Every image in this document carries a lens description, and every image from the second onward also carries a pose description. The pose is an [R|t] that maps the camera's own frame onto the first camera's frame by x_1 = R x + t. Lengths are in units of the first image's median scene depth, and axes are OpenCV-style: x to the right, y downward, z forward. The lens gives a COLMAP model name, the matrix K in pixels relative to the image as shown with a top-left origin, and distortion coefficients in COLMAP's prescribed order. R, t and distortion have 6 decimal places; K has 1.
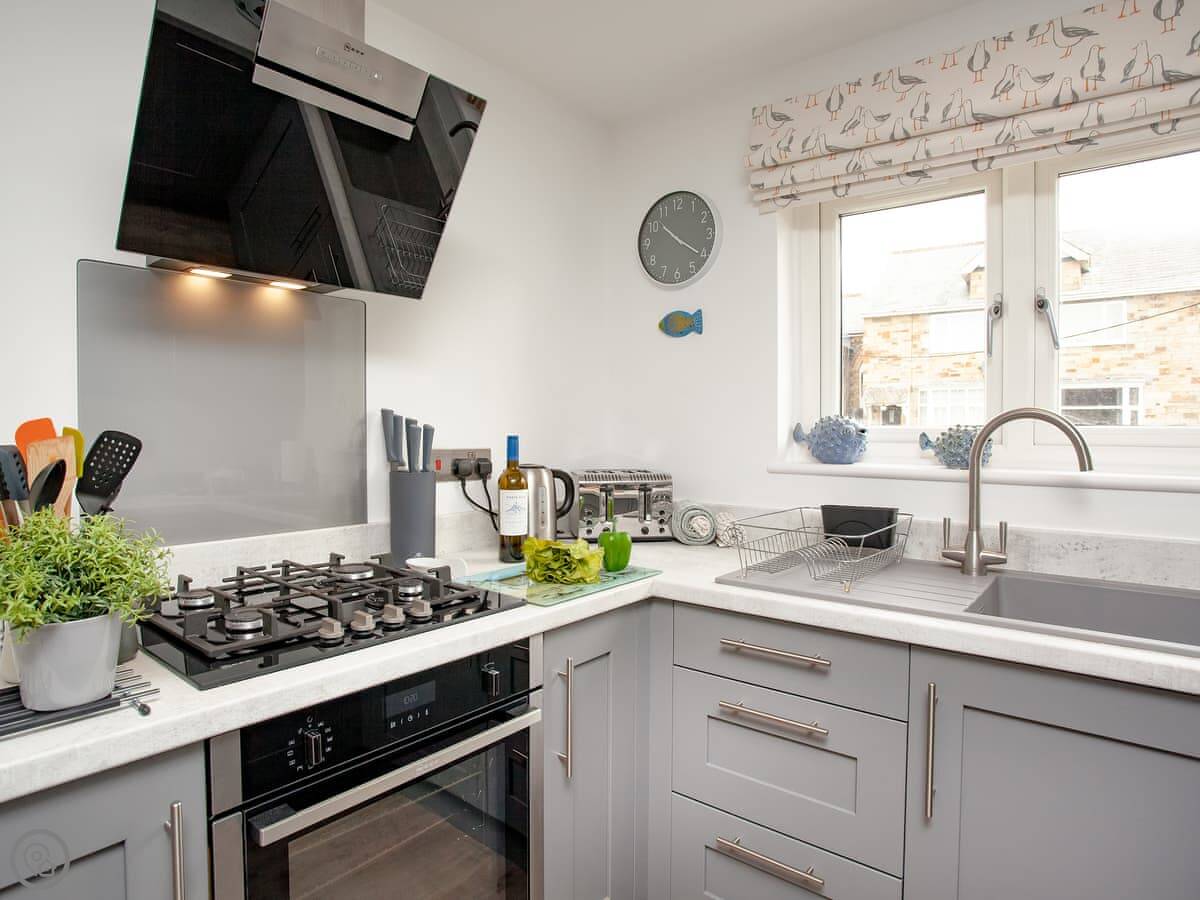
lens RADIAL K [[698.9, 0, 583.1], [0, 698.9, 427.6], [0, 0, 1]] dist [-0.078054, 0.037746]
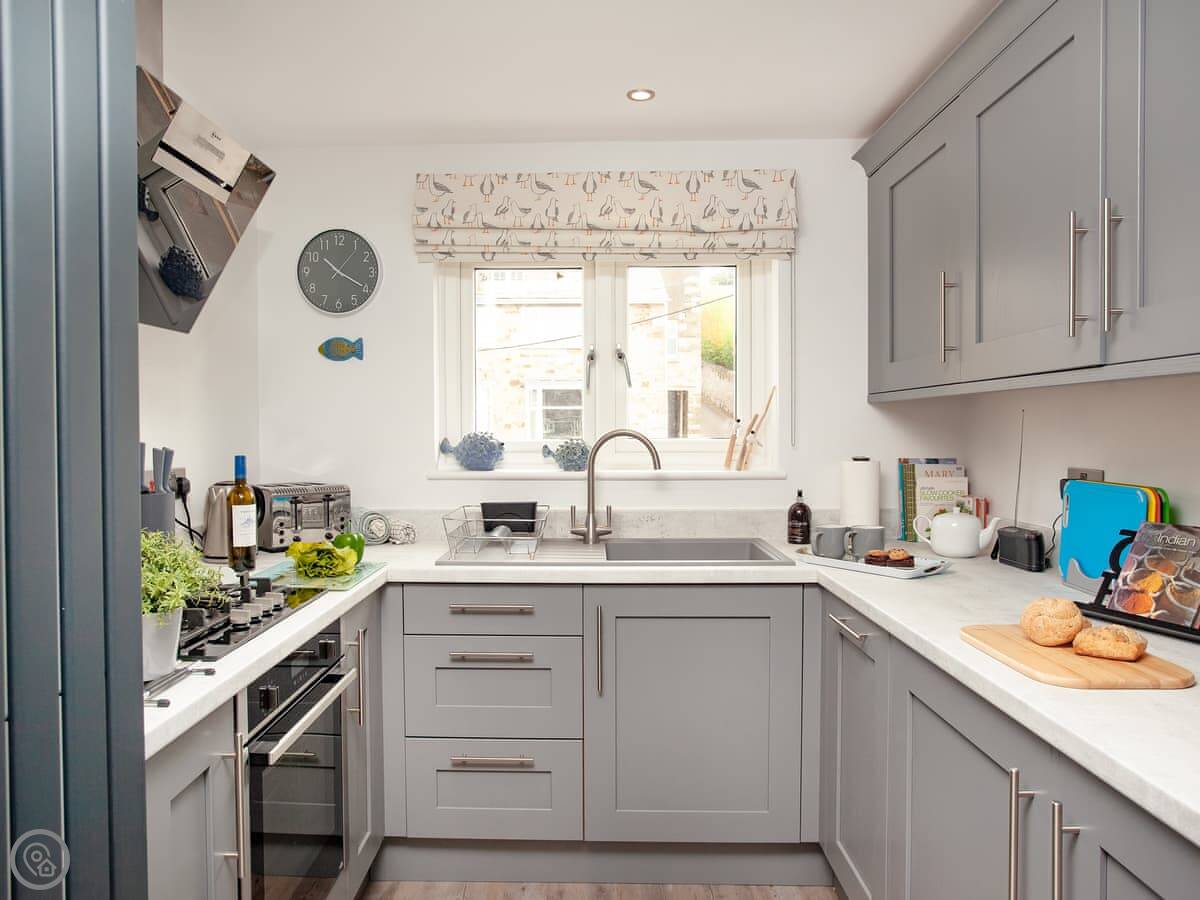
lens RADIAL K [[778.4, 0, 576.1], [0, 778.4, 419.0], [0, 0, 1]] dist [-0.070031, 0.001487]
pose [[0.799875, 0.001089, 0.600165, -0.398483], [0.007792, 0.999895, -0.012200, -0.026244], [-0.600116, 0.014435, 0.799783, -0.273629]]
